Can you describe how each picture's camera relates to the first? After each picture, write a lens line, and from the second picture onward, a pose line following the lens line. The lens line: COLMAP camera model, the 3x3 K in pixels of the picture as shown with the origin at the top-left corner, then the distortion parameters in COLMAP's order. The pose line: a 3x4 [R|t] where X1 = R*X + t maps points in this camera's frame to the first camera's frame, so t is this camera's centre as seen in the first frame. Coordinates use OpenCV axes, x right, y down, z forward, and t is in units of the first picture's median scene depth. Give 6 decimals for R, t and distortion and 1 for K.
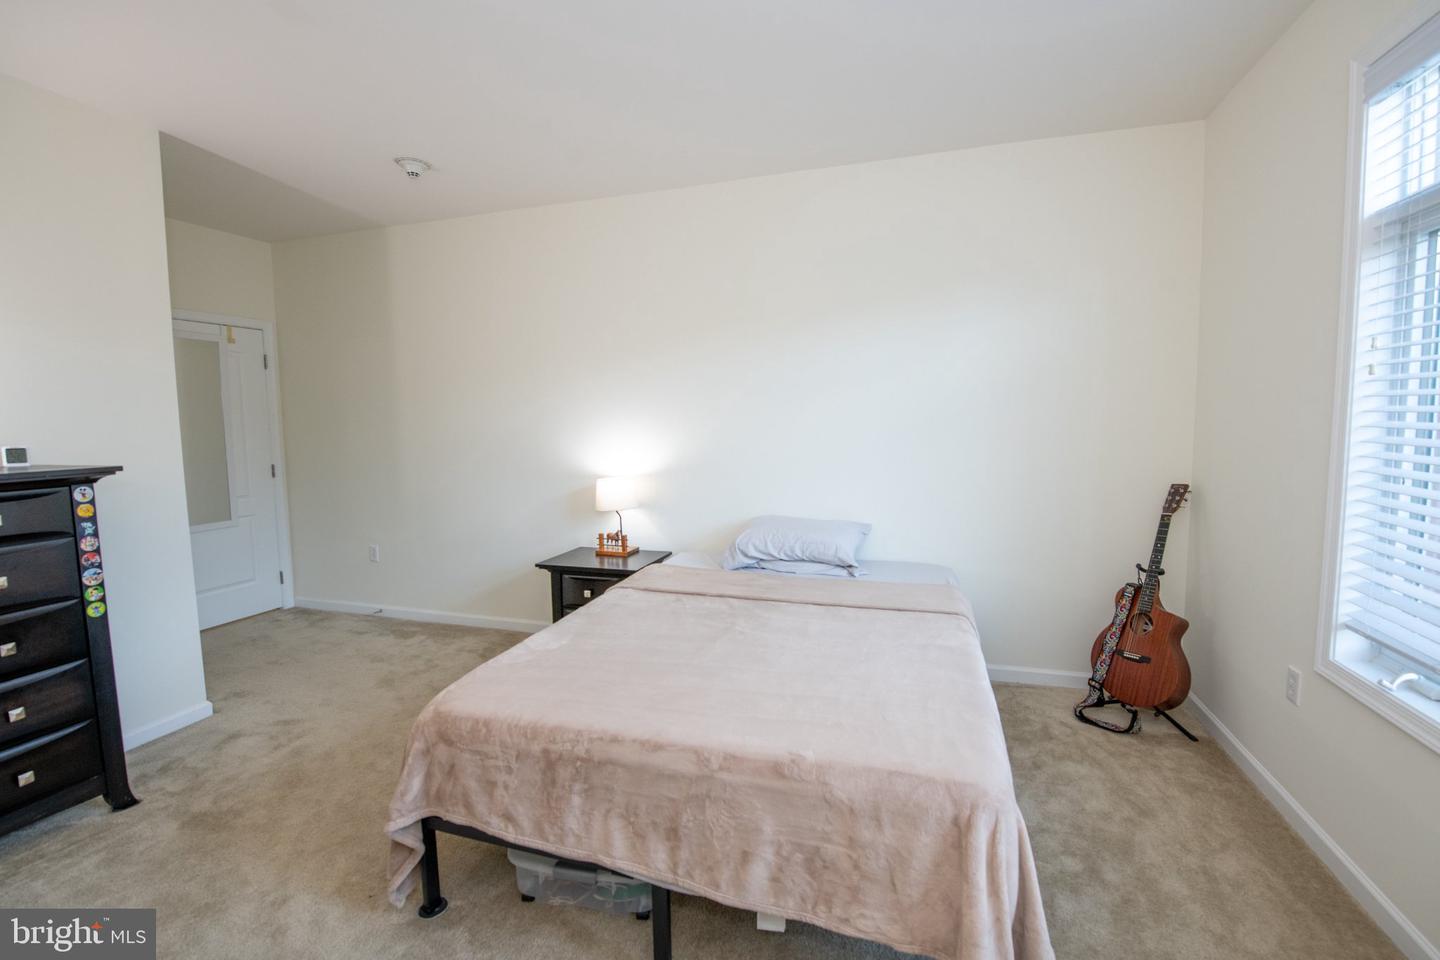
lens RADIAL K [[609.7, 0, 724.9], [0, 609.7, 471.7], [0, 0, 1]] dist [-0.019430, -0.000367]
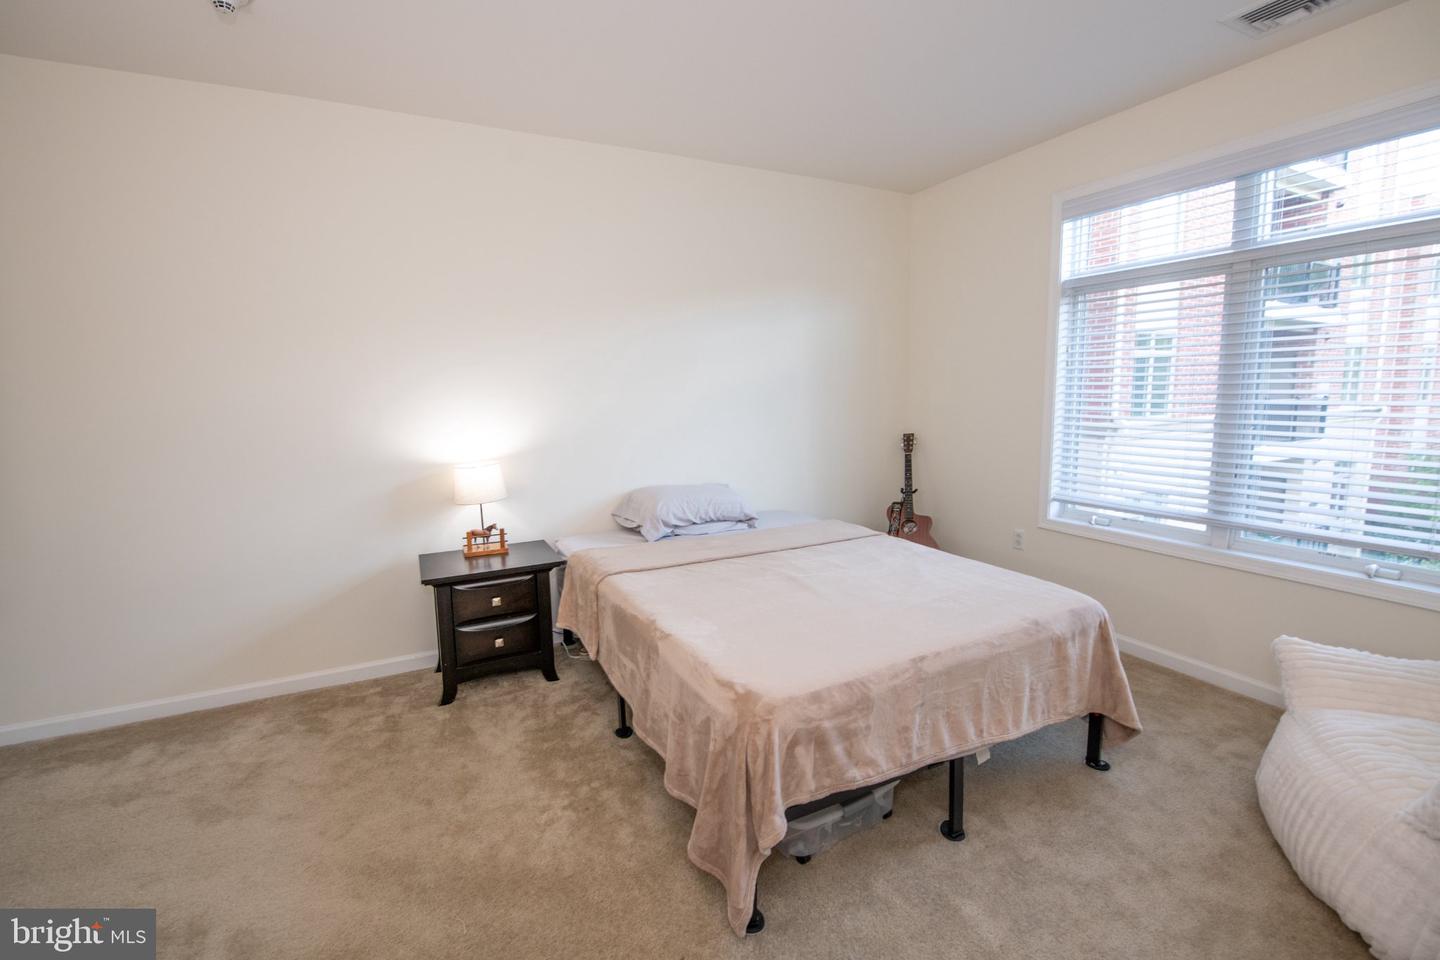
lens RADIAL K [[607.3, 0, 698.4], [0, 607.3, 465.6], [0, 0, 1]] dist [-0.017235, -0.000413]
pose [[0.732613, -0.084172, 0.675420, -0.631937], [0.067776, 0.996414, 0.050660, -0.011908], [-0.677262, 0.008663, 0.735691, 0.211727]]
